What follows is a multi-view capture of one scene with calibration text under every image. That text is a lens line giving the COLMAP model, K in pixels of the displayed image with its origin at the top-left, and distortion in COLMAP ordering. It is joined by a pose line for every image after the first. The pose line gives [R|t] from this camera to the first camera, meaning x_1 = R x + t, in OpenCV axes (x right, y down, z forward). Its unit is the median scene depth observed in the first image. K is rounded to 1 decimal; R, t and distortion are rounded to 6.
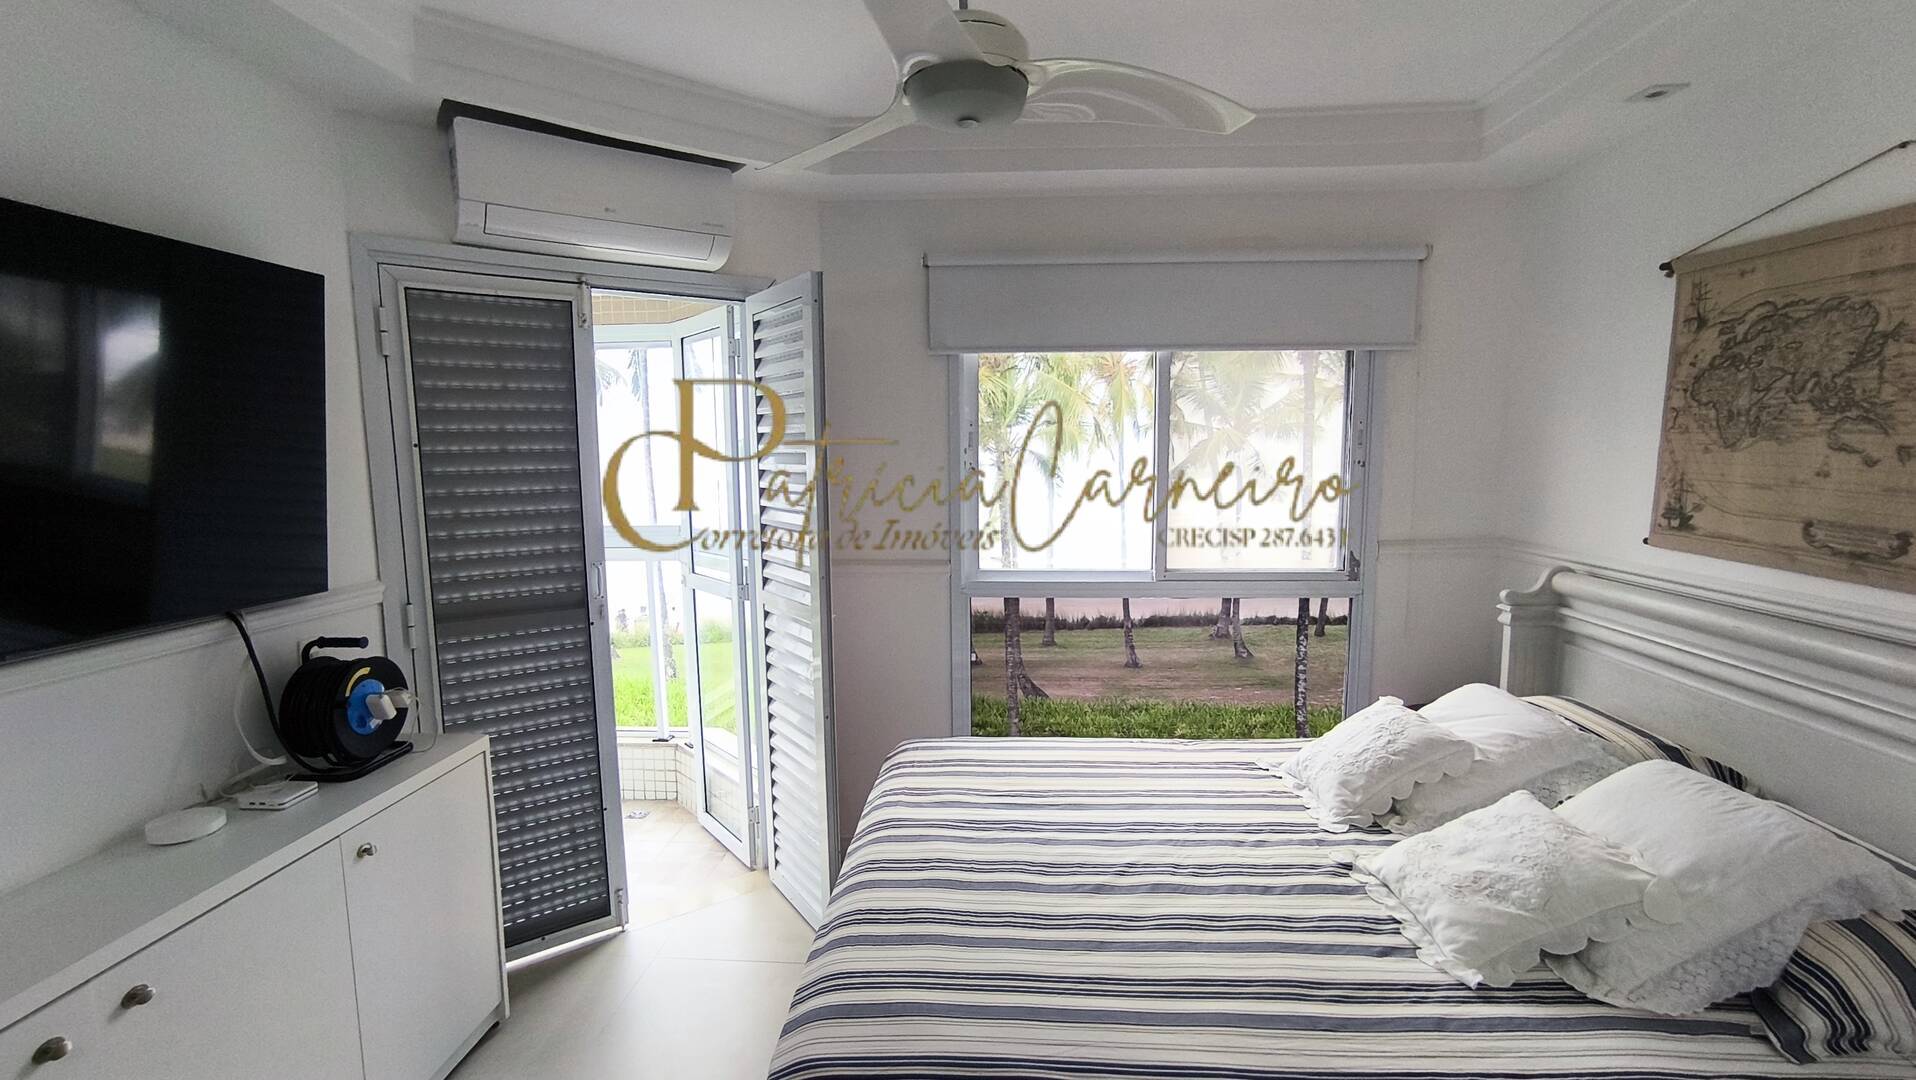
lens RADIAL K [[874.1, 0, 947.6], [0, 874.1, 545.0], [0, 0, 1]] dist [-0.002989, -0.001262]
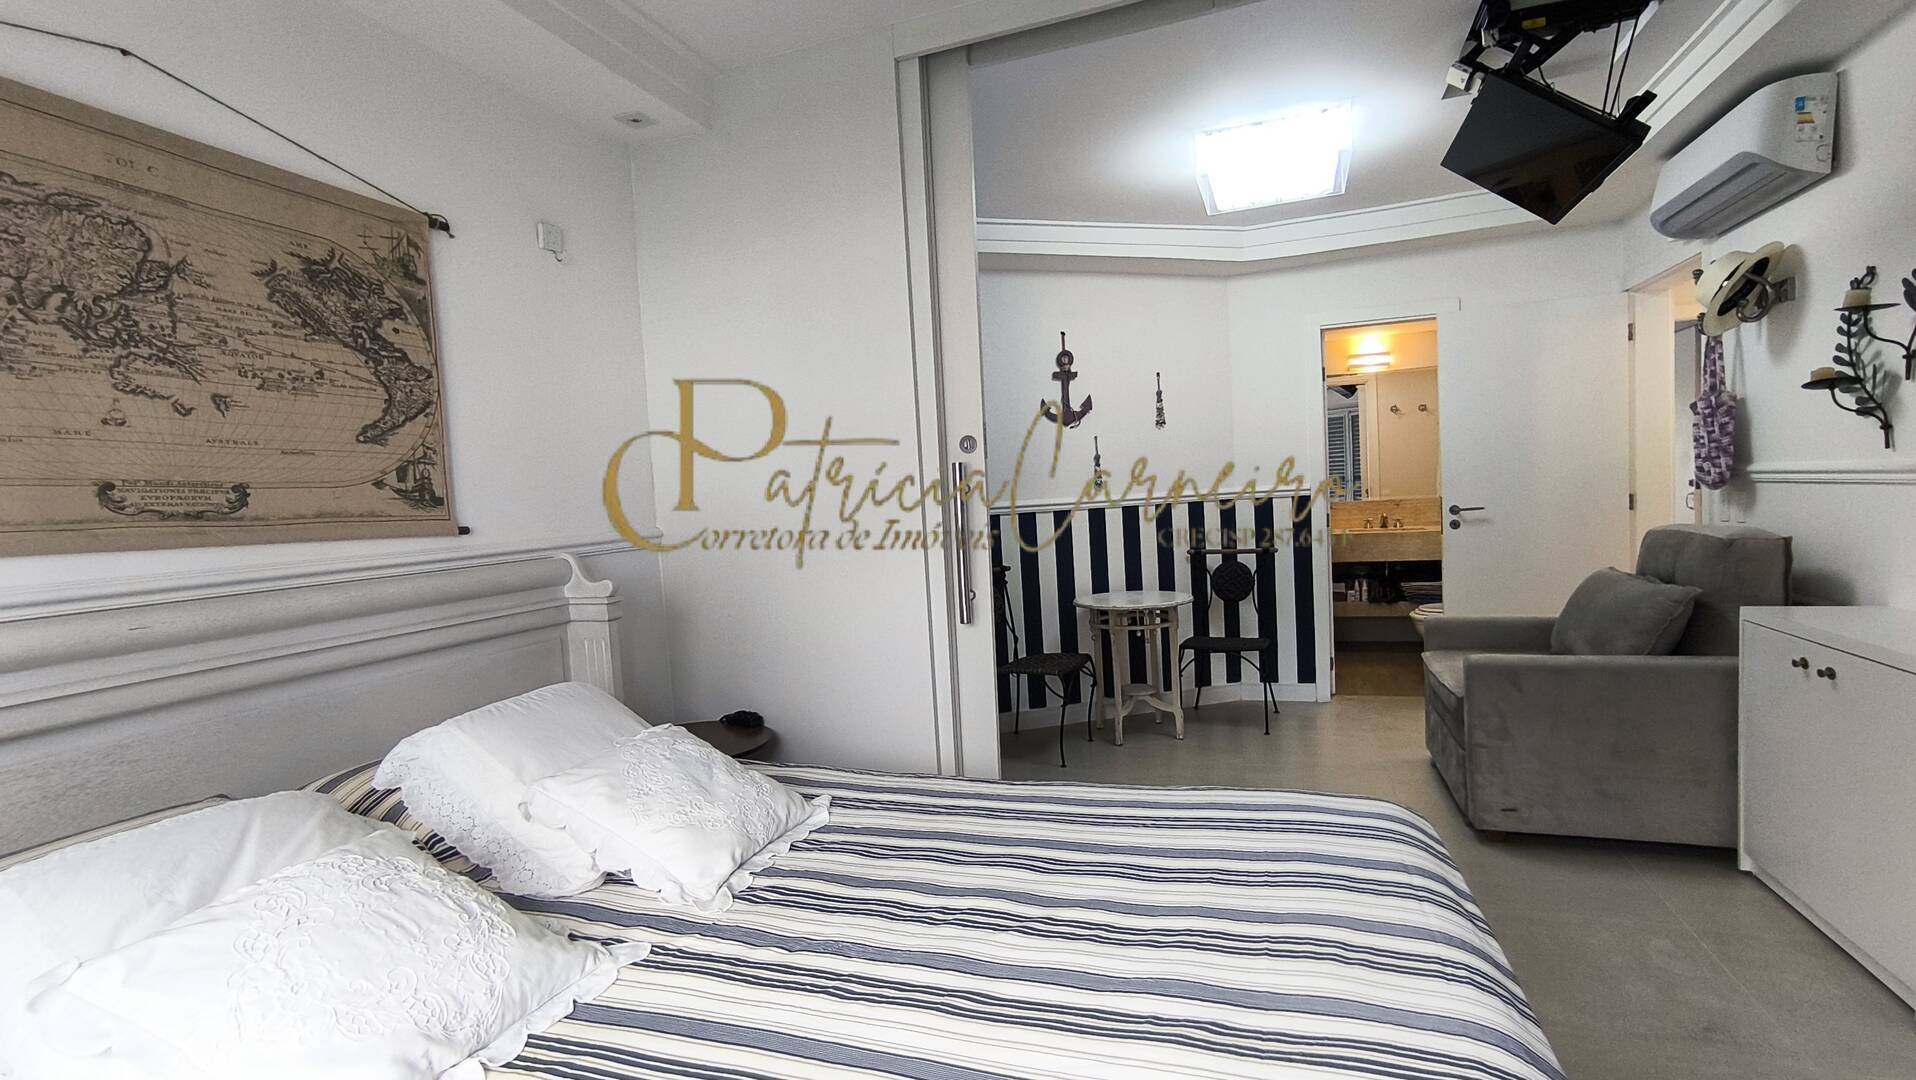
lens RADIAL K [[882.5, 0, 953.1], [0, 882.5, 544.4], [0, 0, 1]] dist [0.000844, 0.007470]
pose [[-0.961341, 0.048201, 0.271107, 0.051682], [0.096271, 0.981260, 0.166915, -0.029793], [-0.257981, 0.186562, -0.947966, 1.409302]]
